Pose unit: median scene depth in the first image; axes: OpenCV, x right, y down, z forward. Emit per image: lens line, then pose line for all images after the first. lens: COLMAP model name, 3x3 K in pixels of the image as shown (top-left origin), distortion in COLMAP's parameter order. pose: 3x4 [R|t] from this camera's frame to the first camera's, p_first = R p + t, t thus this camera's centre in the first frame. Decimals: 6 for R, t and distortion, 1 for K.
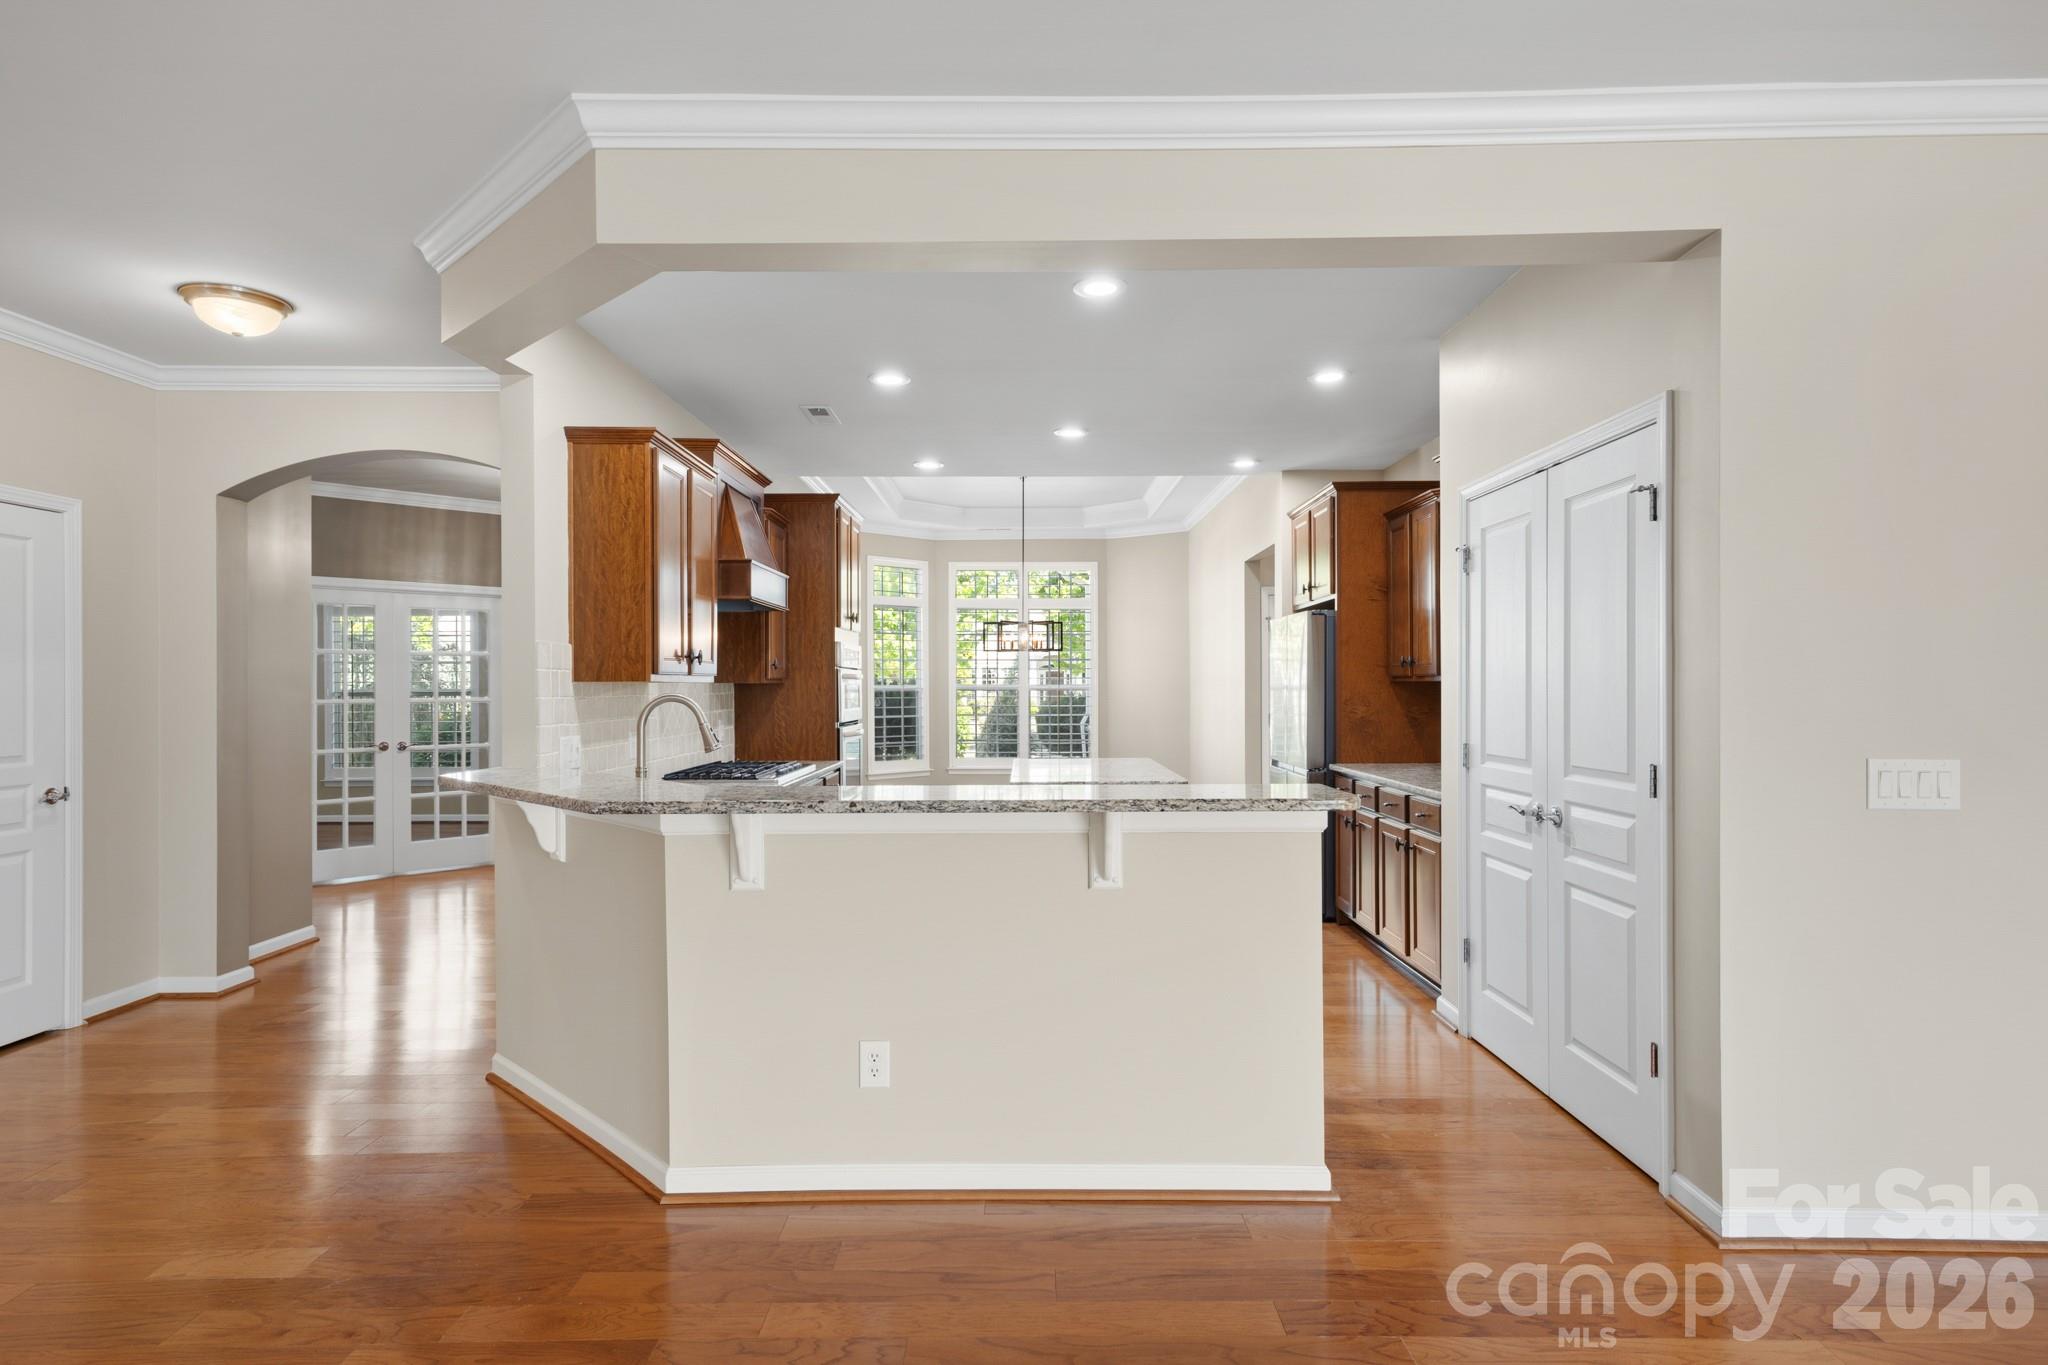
lens RADIAL K [[1076.2, 0, 1007.1], [0, 1076.2, 686.1], [0, 0, 1]] dist [0.032696, -0.000264]
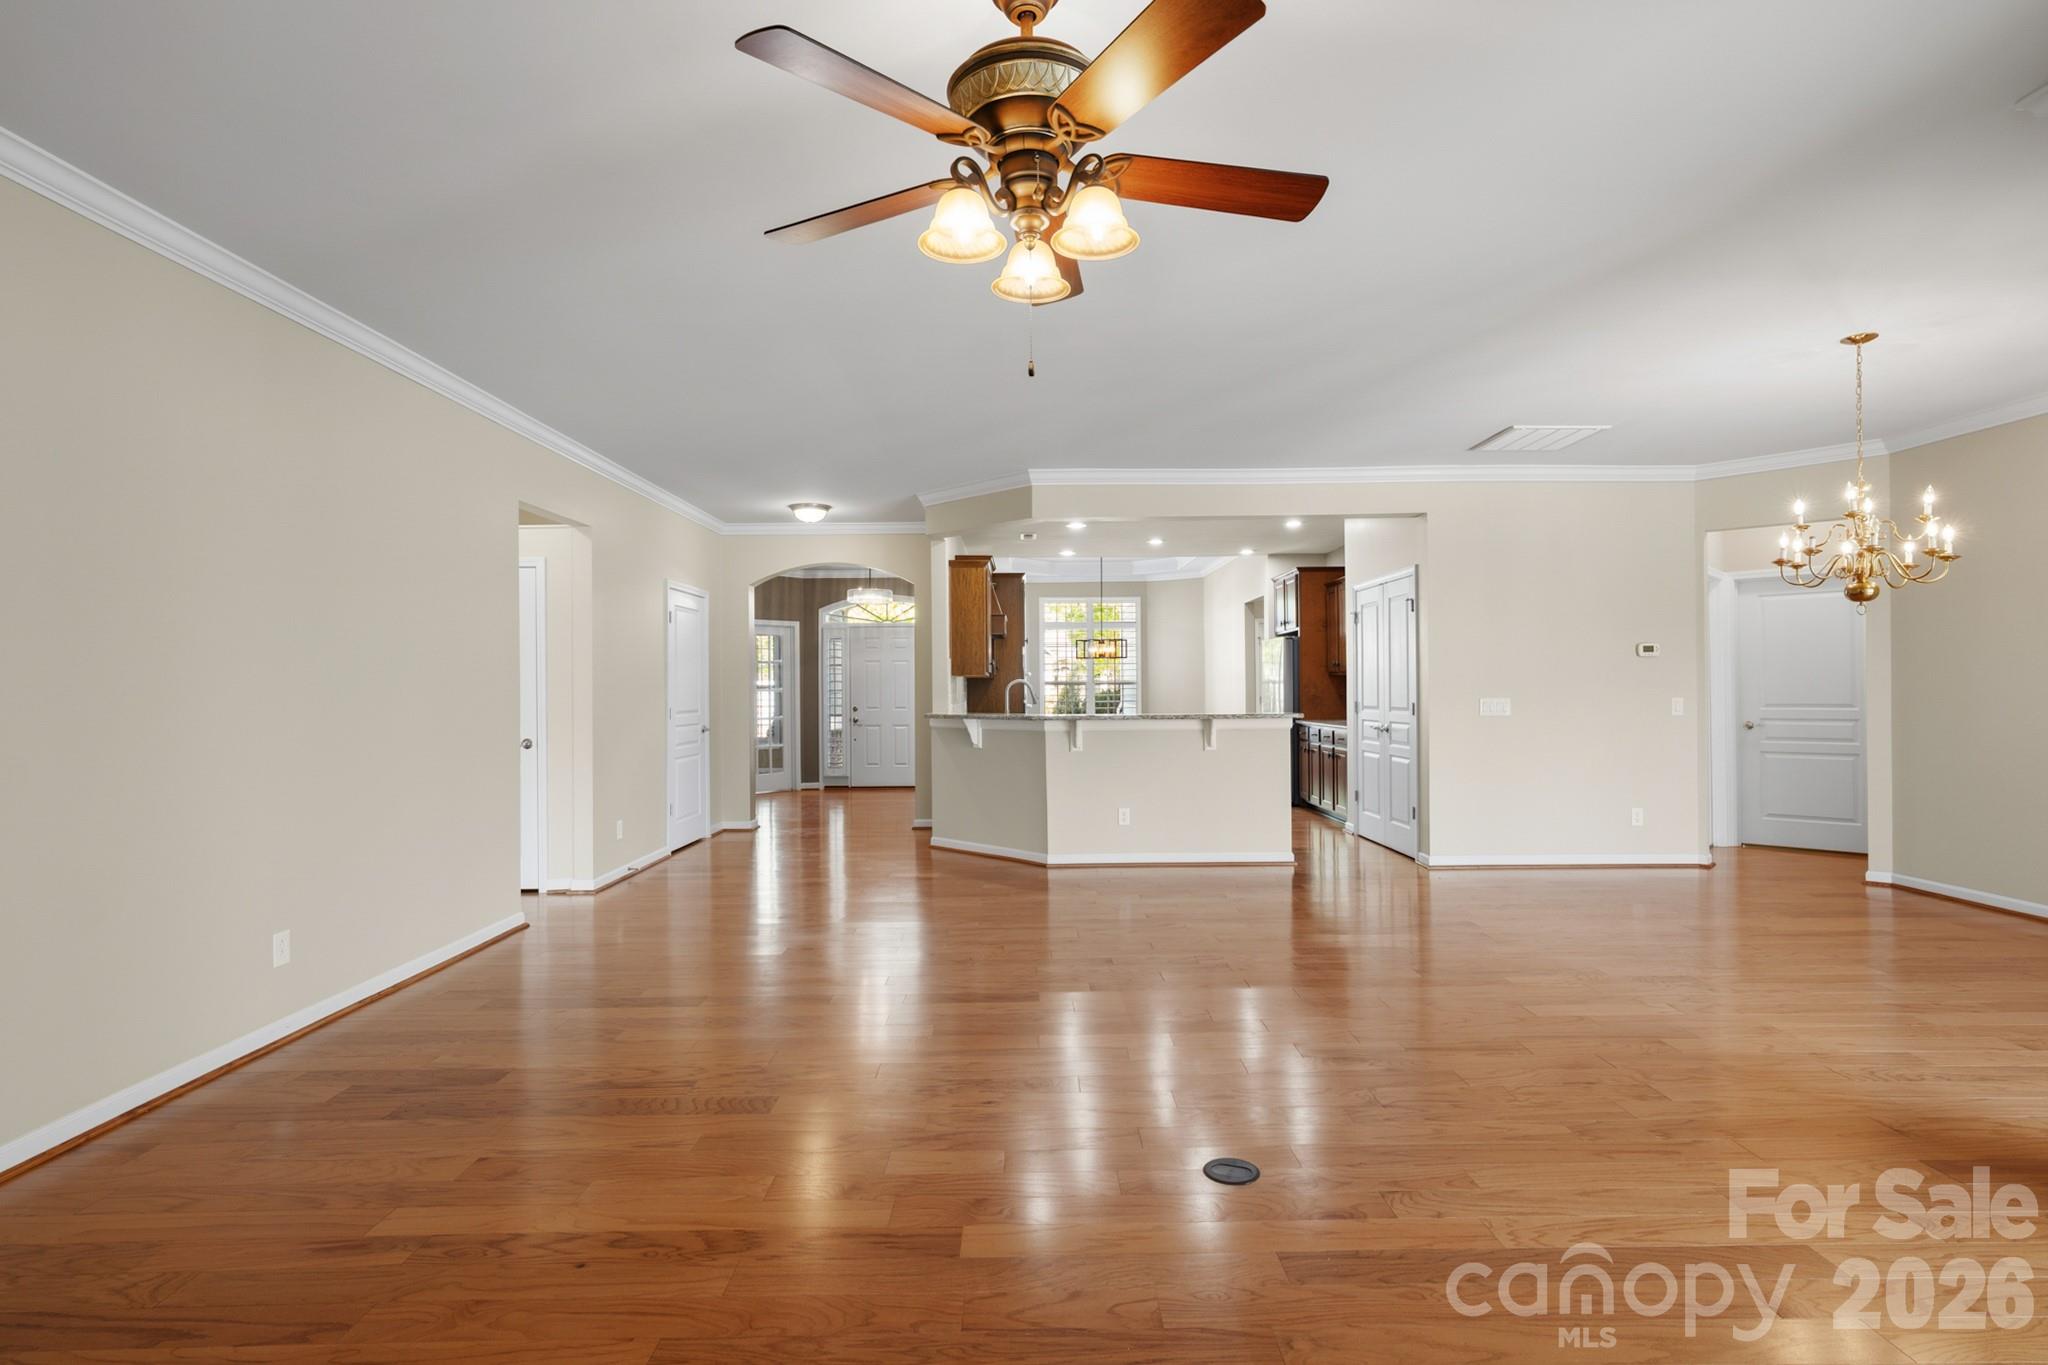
lens RADIAL K [[998.7, 0, 1024.0], [0, 998.7, 682.5], [0, 0, 1]] dist [-0.003762, -0.000530]
pose [[0.999812, -0.004612, 0.018818, -0.194221], [0.004736, 0.999967, -0.006567, 0.016260], [-0.018787, 0.006655, 0.999801, -0.684829]]
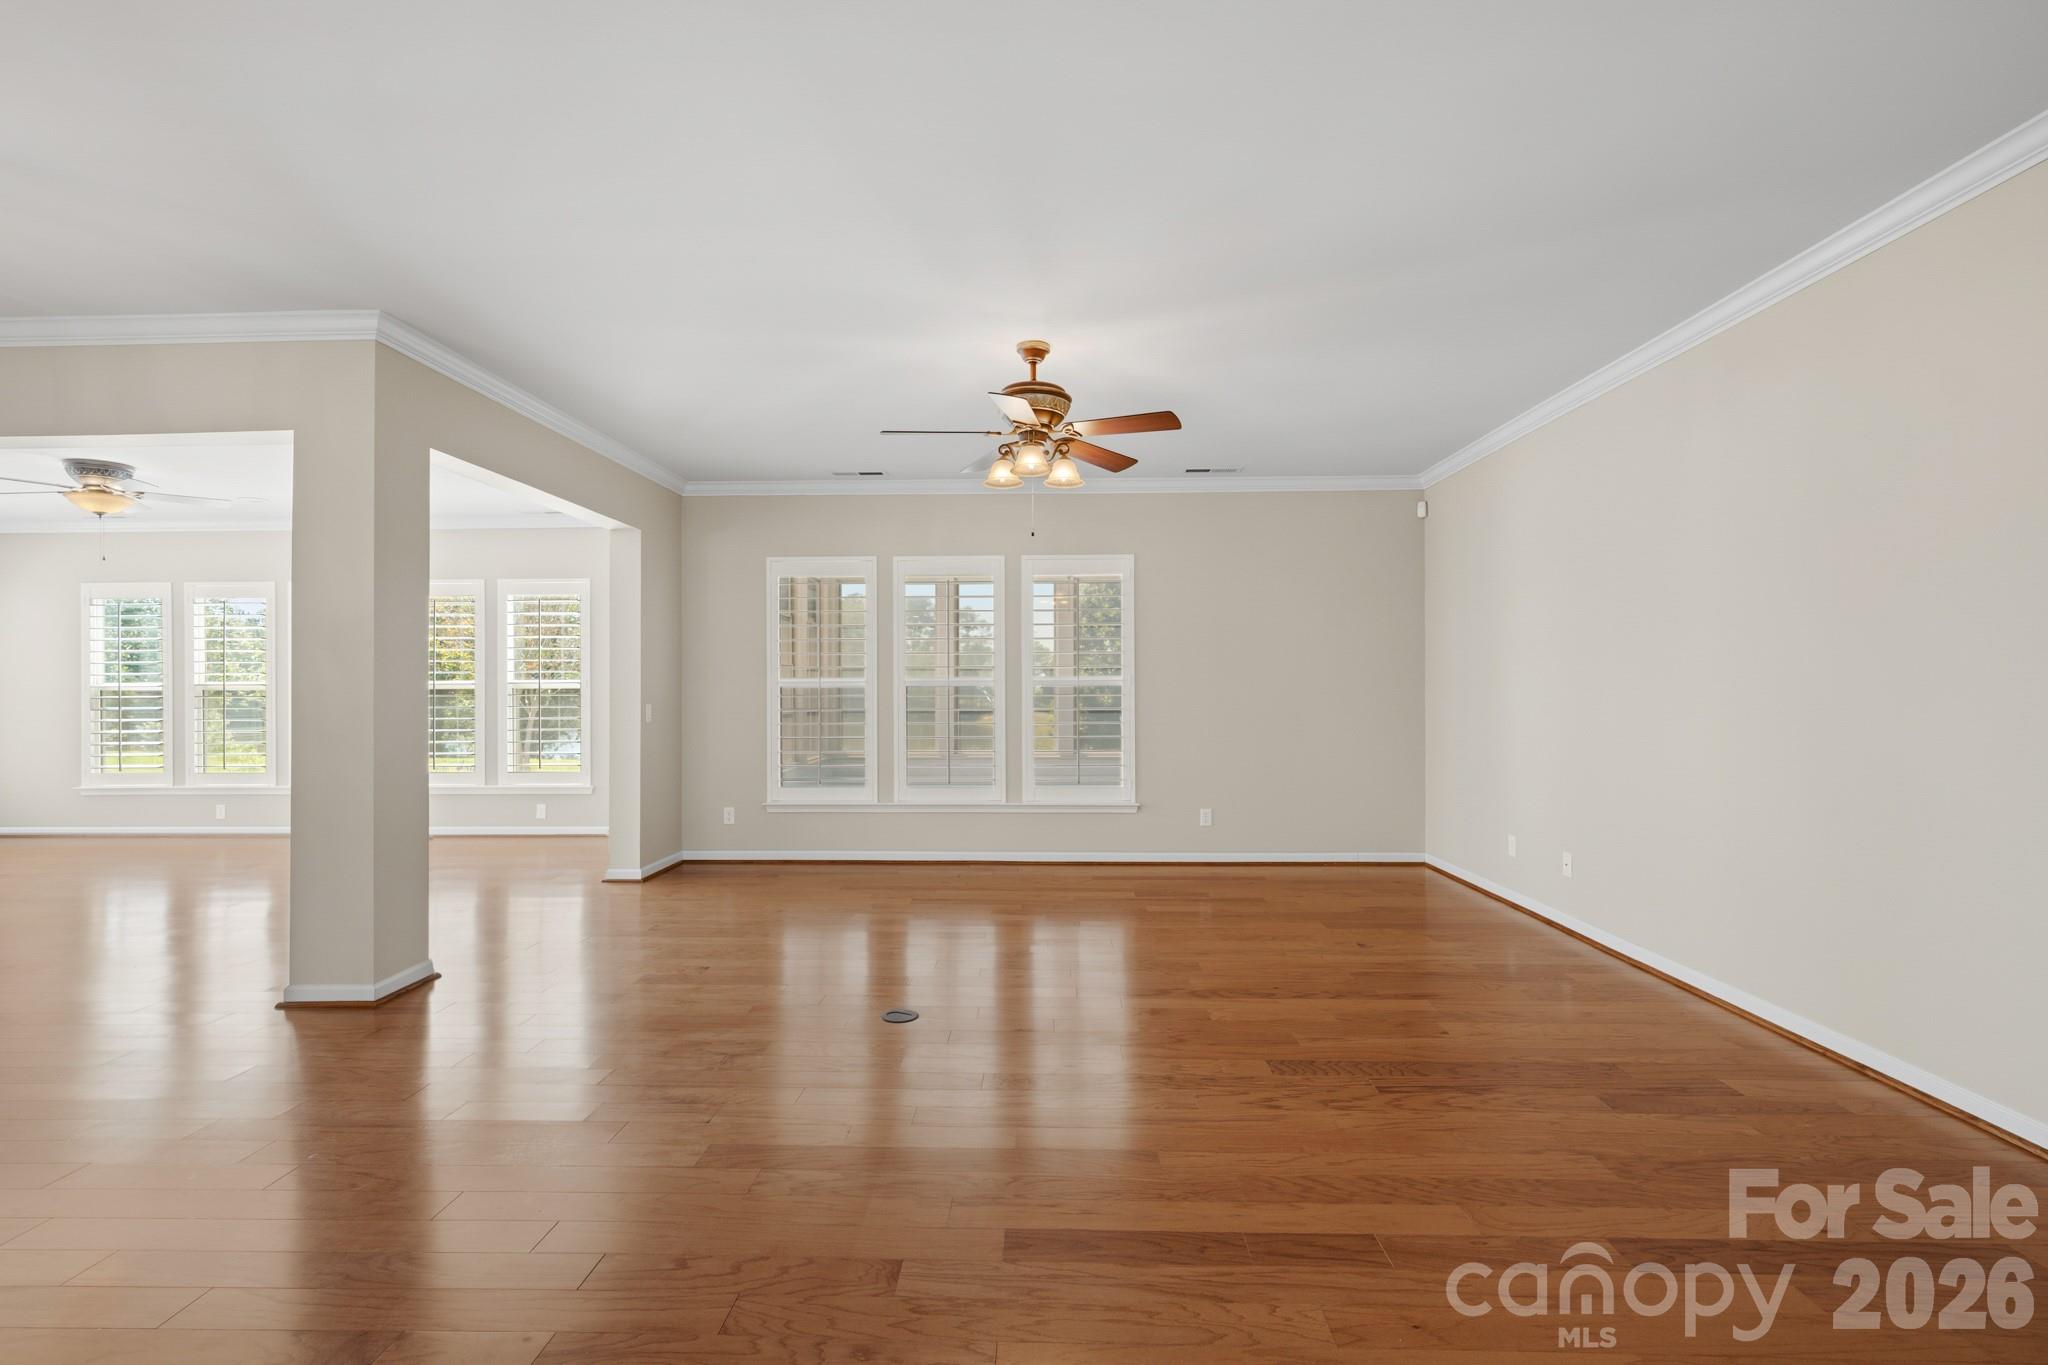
lens RADIAL K [[955.9, 0, 1026.2], [0, 955.9, 679.6], [0, 0, 1]] dist [0.000388, 0.001798]
pose [[-0.999794, 0.008760, 0.018321, -0.190708], [0.008616, 0.999931, -0.007976, 0.016261], [-0.018389, -0.007817, -0.999800, 0.353600]]
